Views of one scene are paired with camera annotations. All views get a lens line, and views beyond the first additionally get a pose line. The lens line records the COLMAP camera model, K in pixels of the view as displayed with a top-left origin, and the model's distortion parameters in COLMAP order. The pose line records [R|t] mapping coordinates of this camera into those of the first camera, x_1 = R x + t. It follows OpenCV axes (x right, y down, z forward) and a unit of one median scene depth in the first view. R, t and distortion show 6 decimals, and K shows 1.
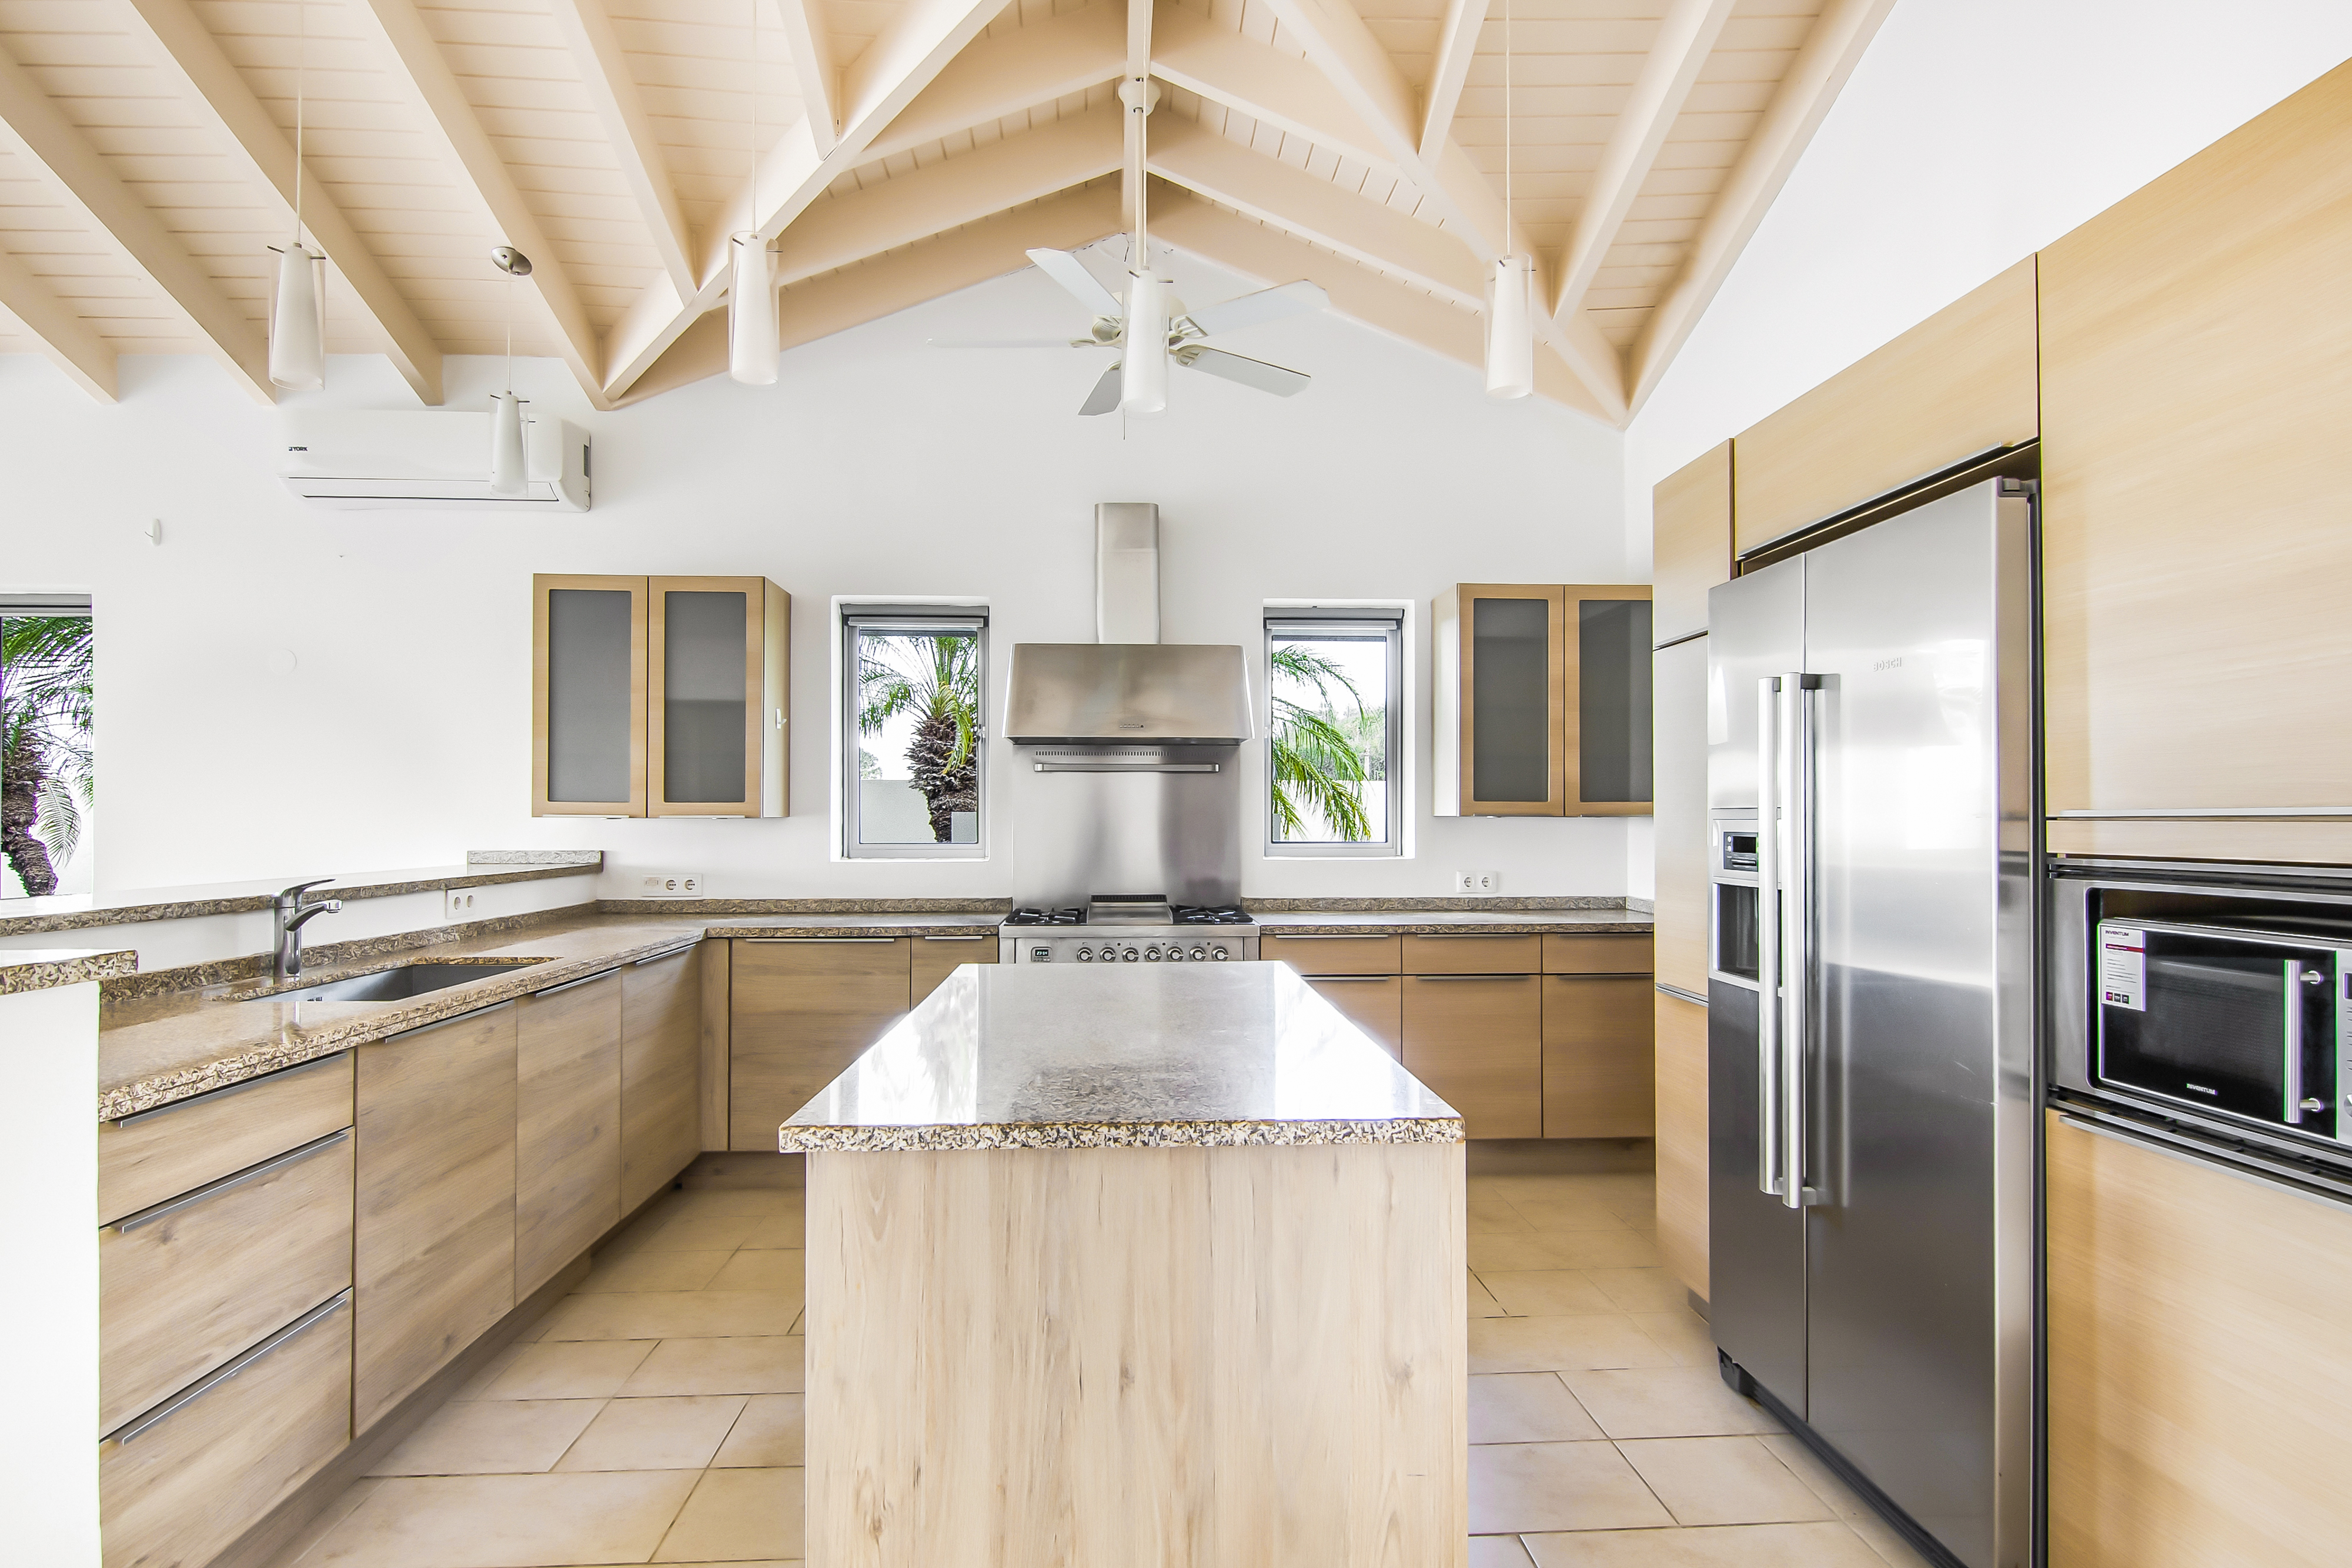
lens RADIAL K [[1230.4, 0, 1169.1], [0, 1230.4, 812.3], [0, 0, 1]] dist [-0.001499, -0.000466]
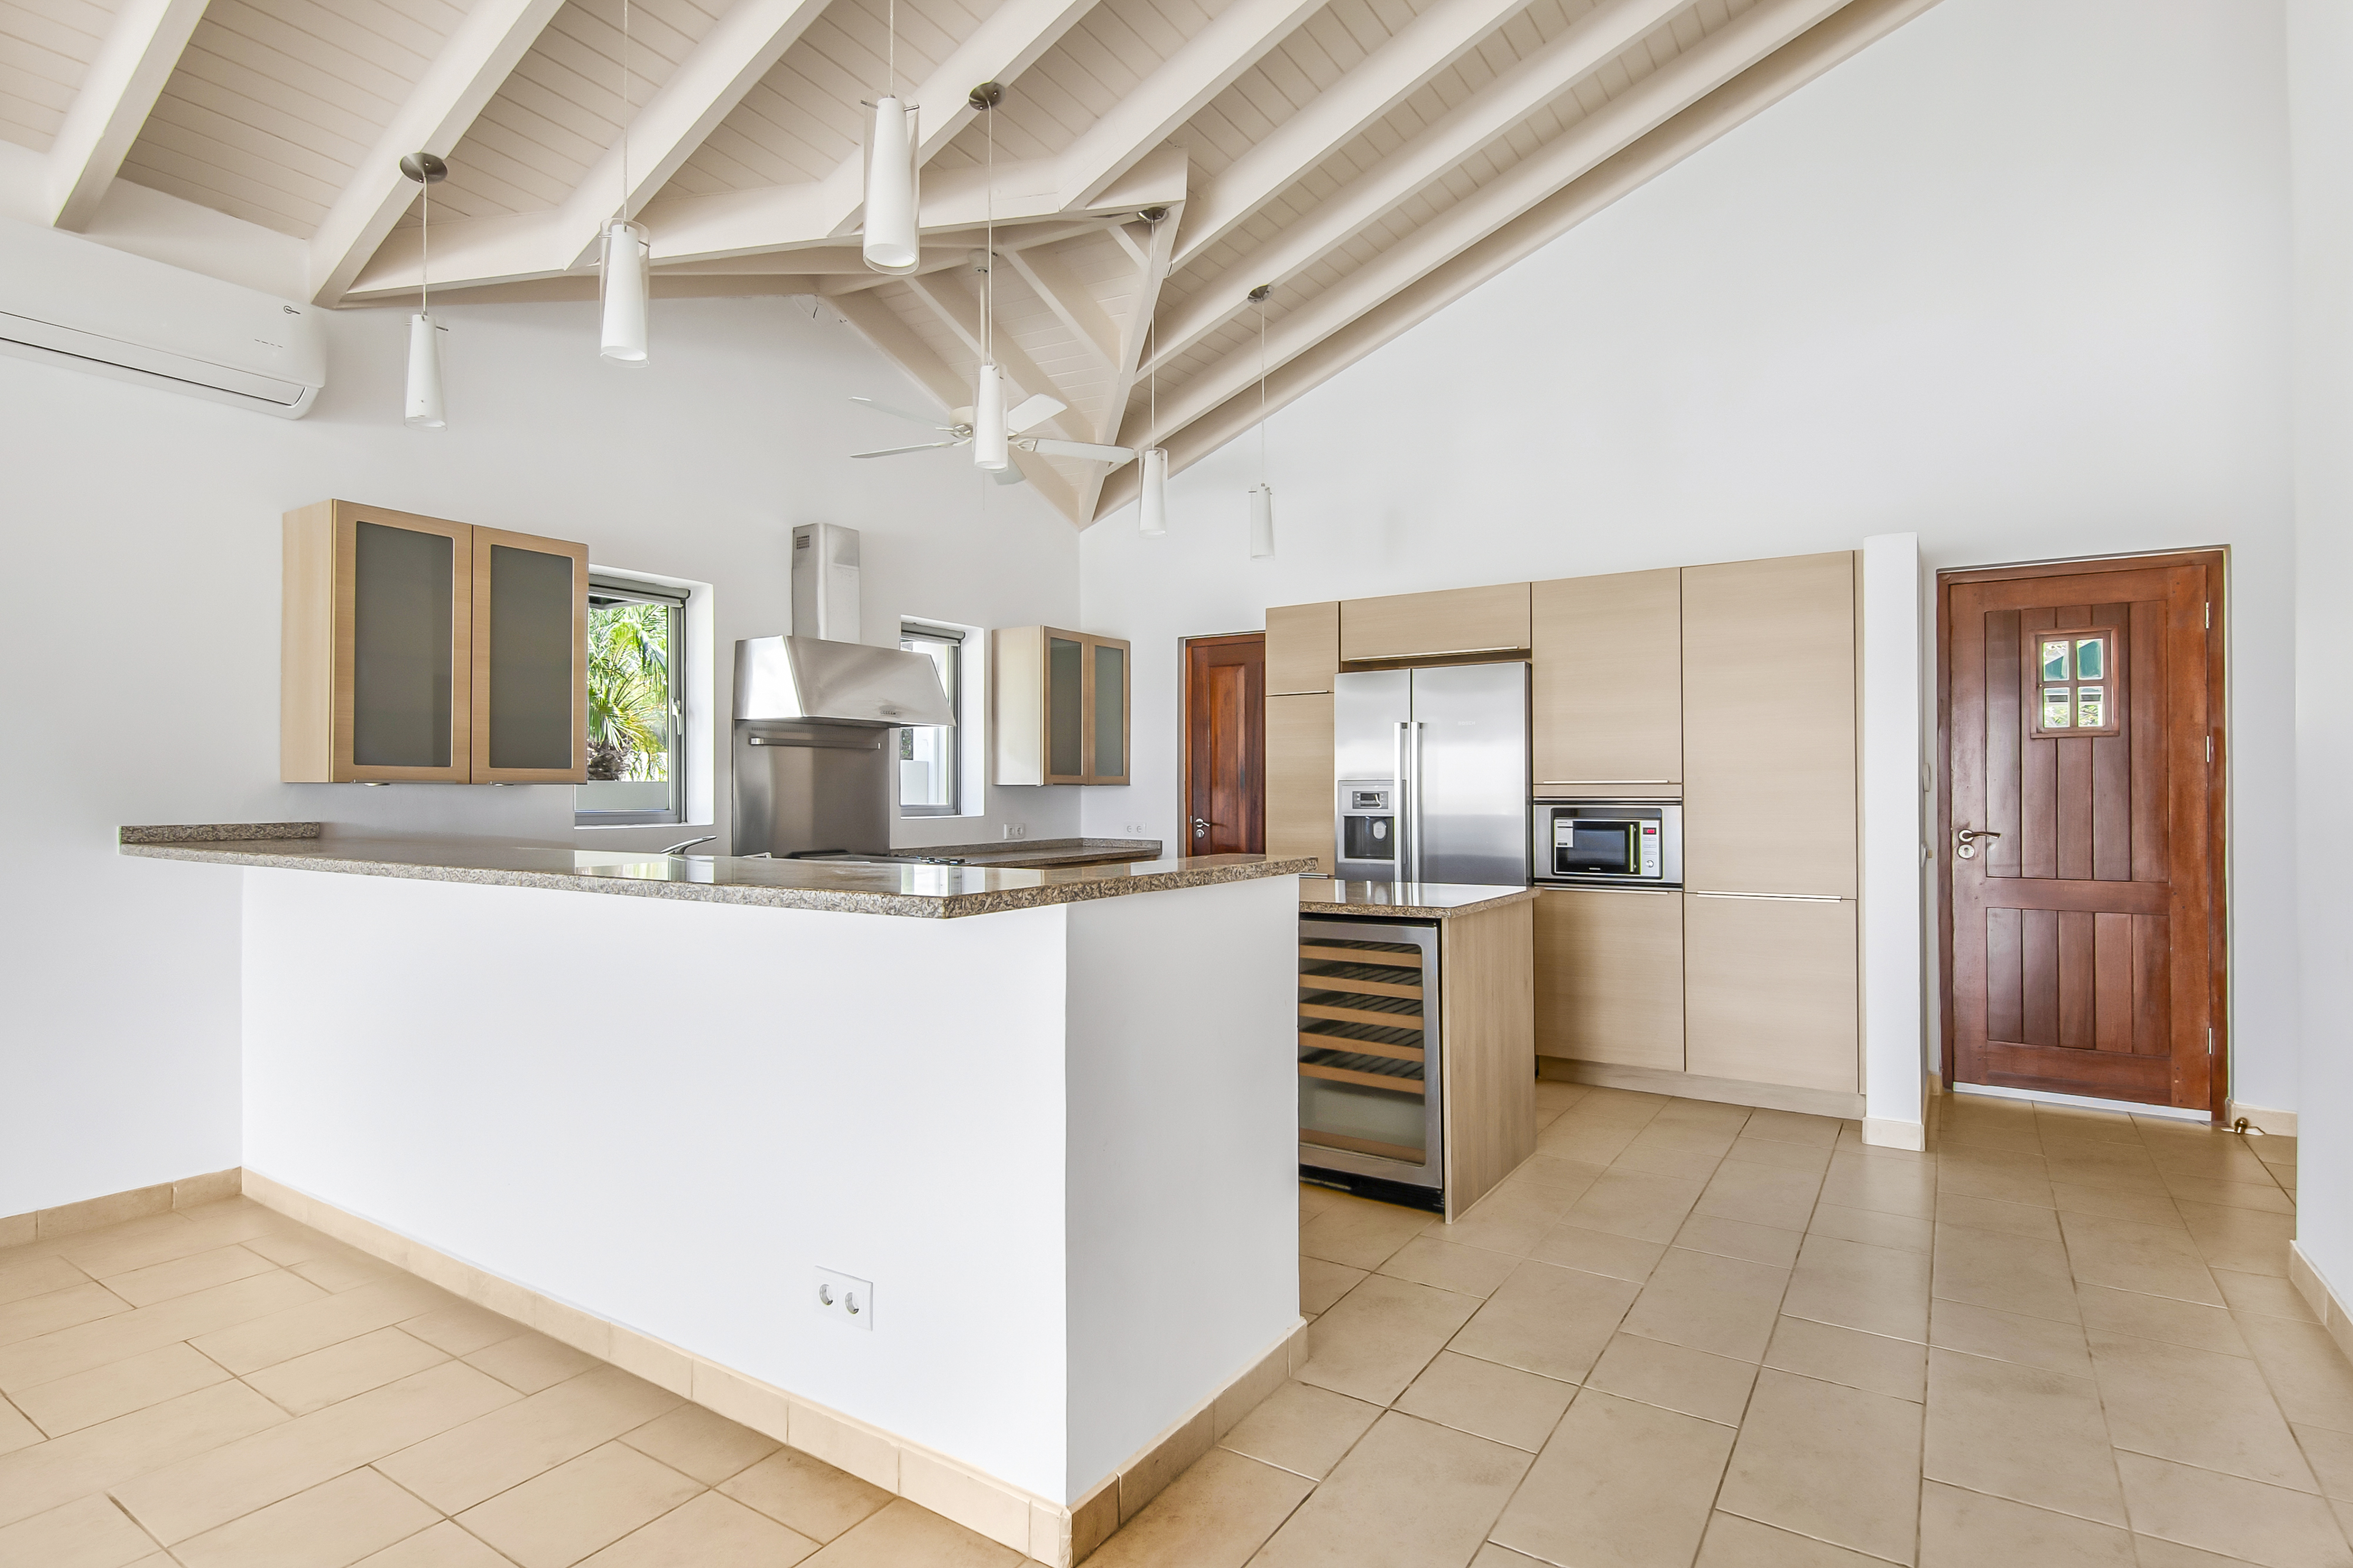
lens RADIAL K [[1153.8, 0, 1254.0], [0, 1153.8, 780.3], [0, 0, 1]] dist [0.001697, 0.000059]
pose [[0.568581, 0.002830, 0.822623, -1.410602], [-0.003556, 0.999993, -0.000982, 0.001370], [-0.822620, -0.002367, 0.568587, 0.019559]]
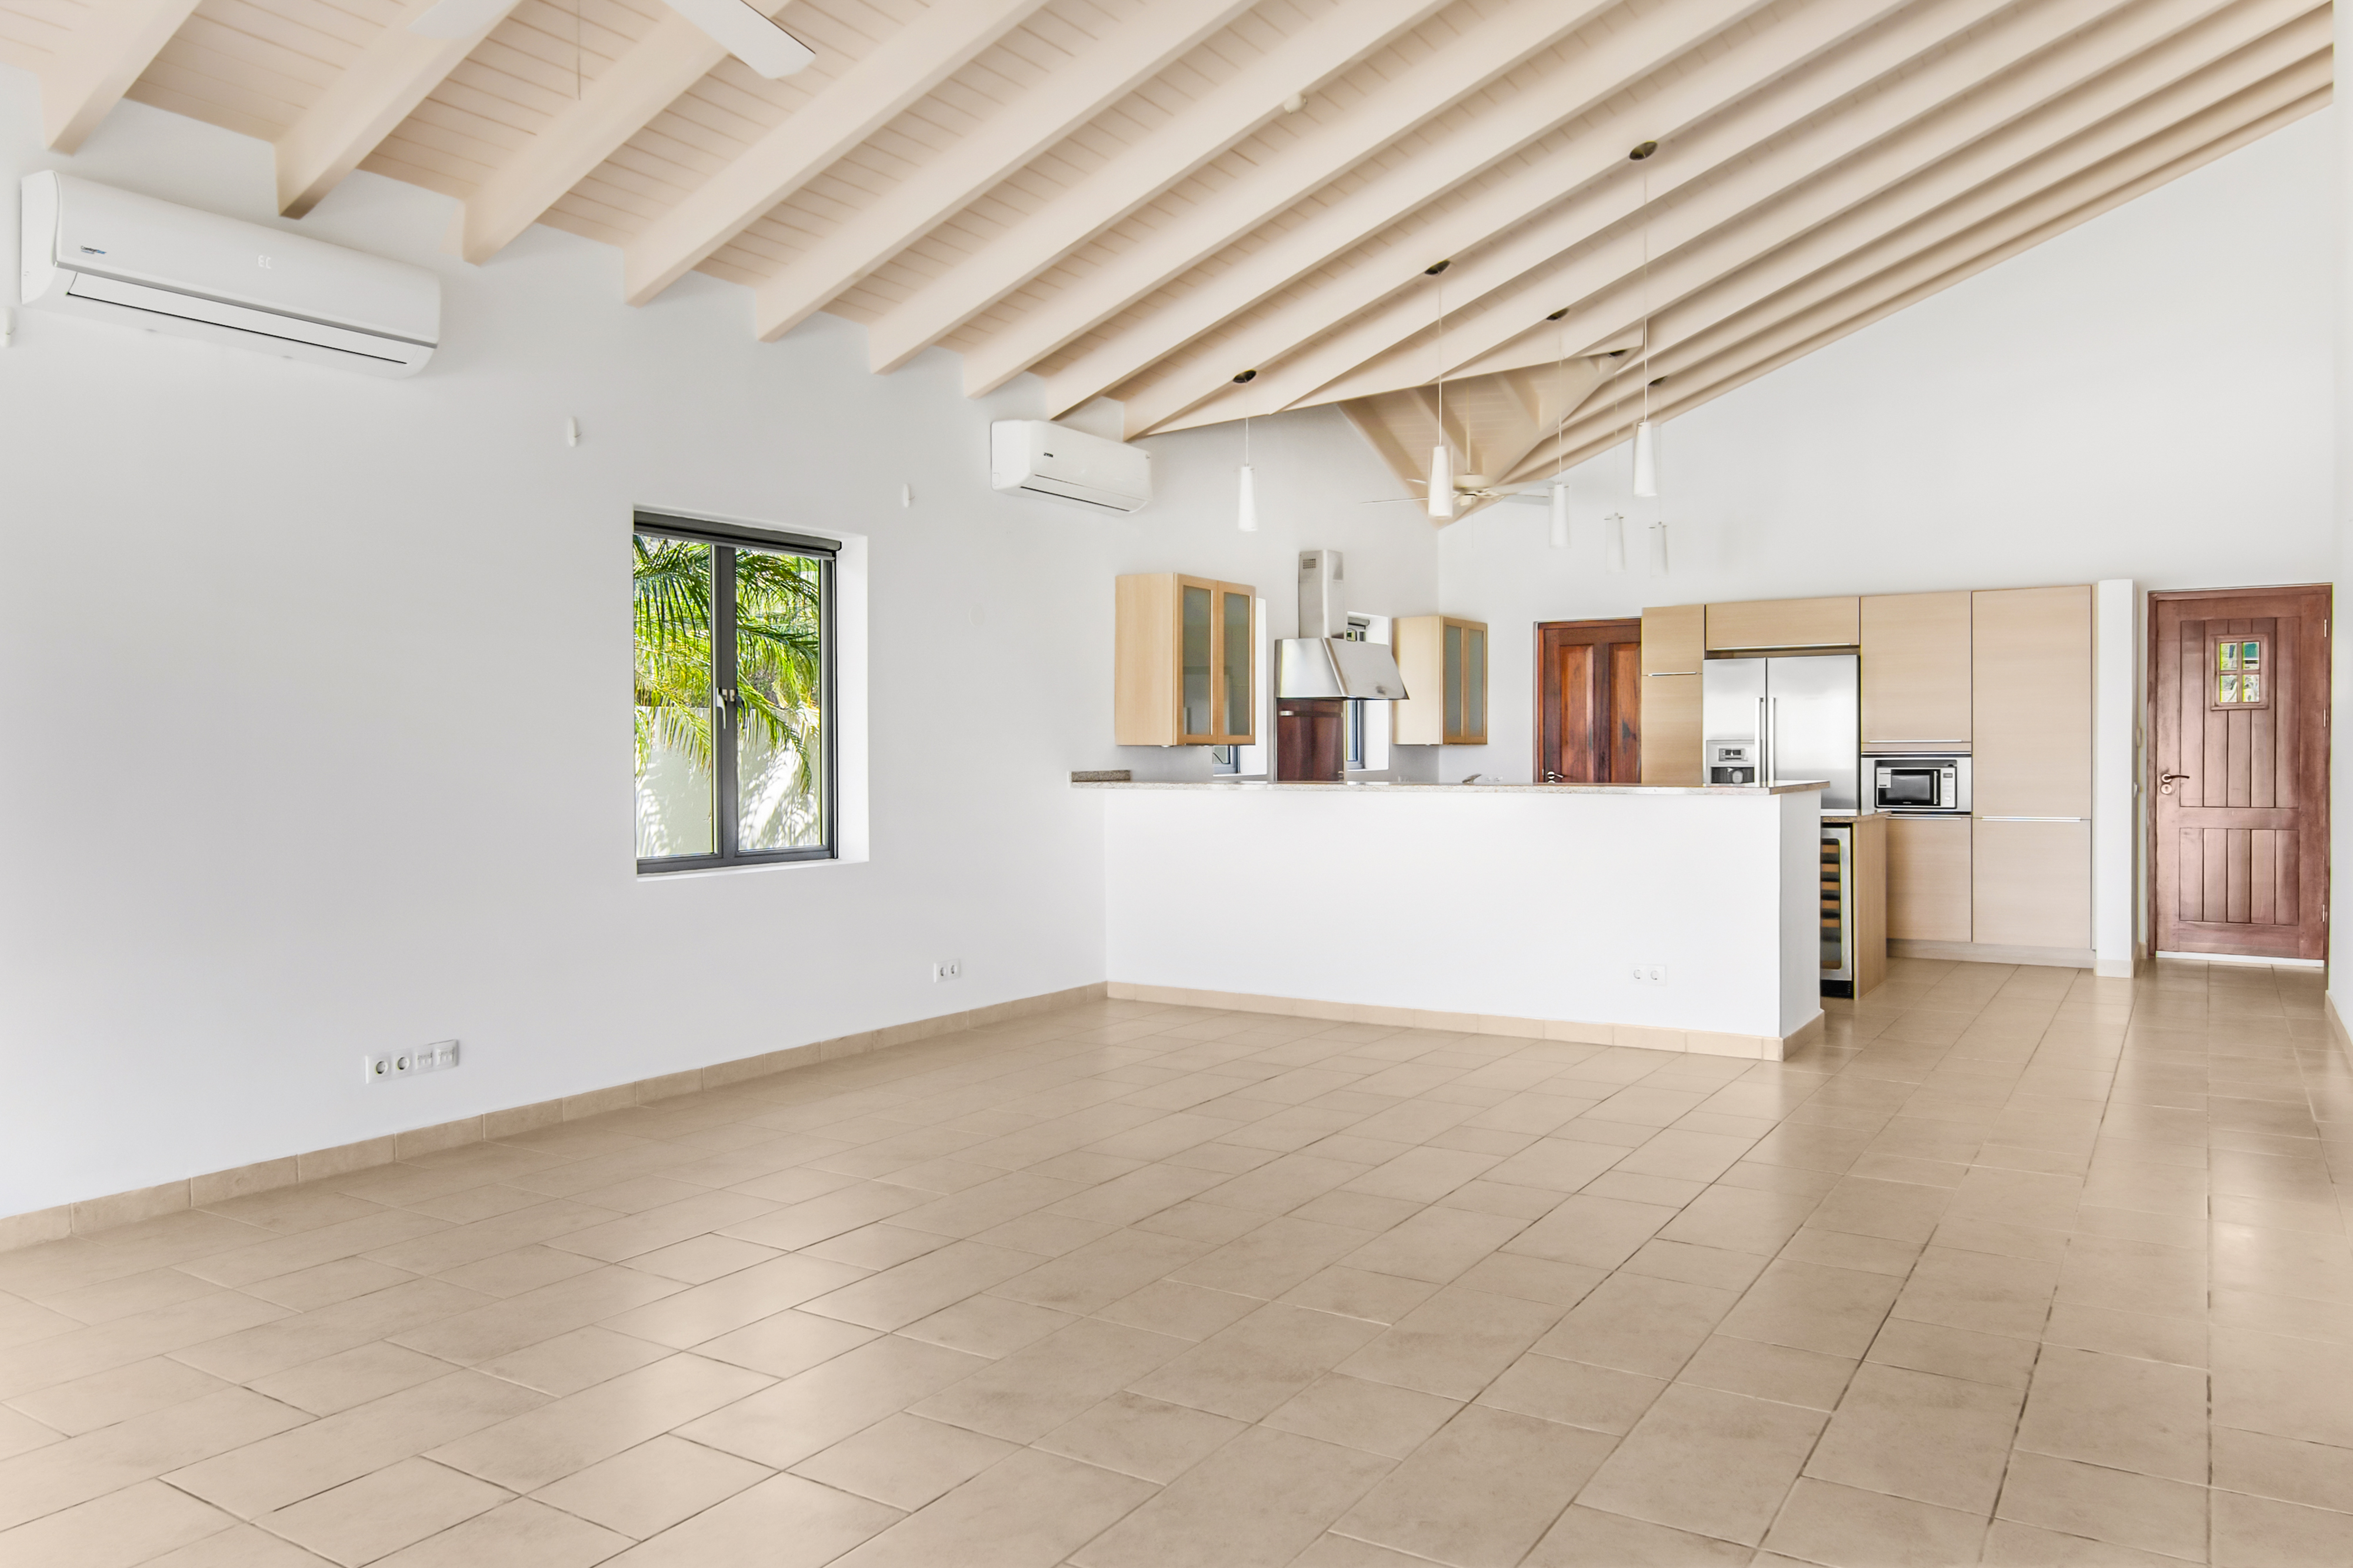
lens RADIAL K [[1628.6, 0, 1176.5], [0, 1628.6, 784.0], [0, 0, 1]] dist [-0.082137, 0.056690]
pose [[0.590239, -0.020763, 0.806962, -3.623994], [0.000658, 0.999681, 0.025241, 0.004944], [-0.807229, -0.014367, 0.590064, -0.197705]]
